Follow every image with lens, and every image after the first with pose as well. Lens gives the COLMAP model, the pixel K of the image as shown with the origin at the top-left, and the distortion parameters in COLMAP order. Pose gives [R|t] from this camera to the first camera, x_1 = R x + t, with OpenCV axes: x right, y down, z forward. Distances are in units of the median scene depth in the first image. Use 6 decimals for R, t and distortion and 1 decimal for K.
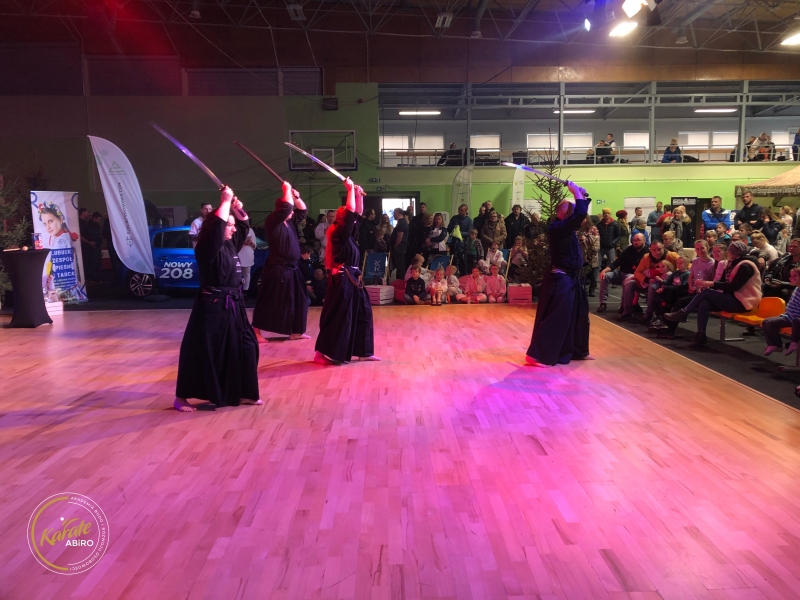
lens RADIAL K [[655.7, 0, 411.7], [0, 655.7, 287.5], [0, 0, 1]] dist [0.040219, -0.034272]
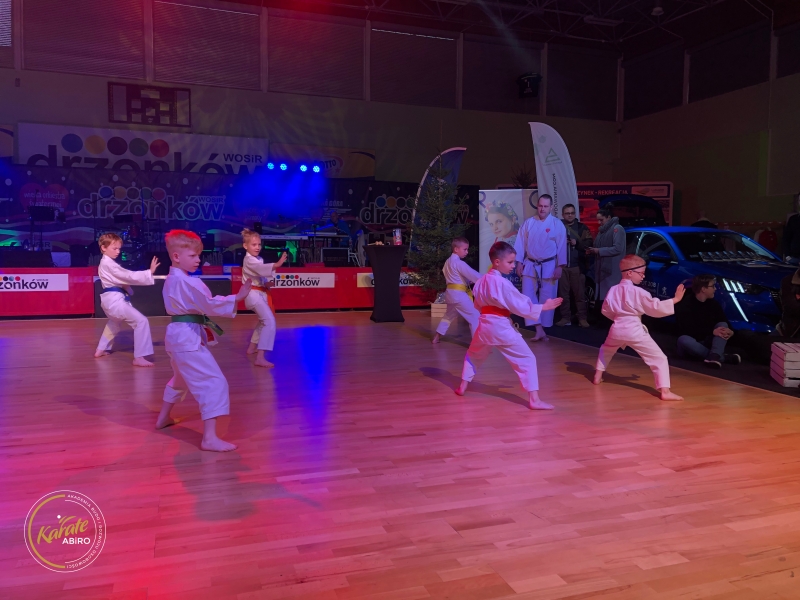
lens RADIAL K [[655.7, 0, 410.1], [0, 655.7, 287.8], [0, 0, 1]] dist [0.040219, -0.034272]
pose [[0.291865, 0.074140, -0.953582, 0.319974], [-0.113695, 0.992612, 0.042376, -0.032828], [0.949678, 0.096049, 0.298138, 0.628398]]
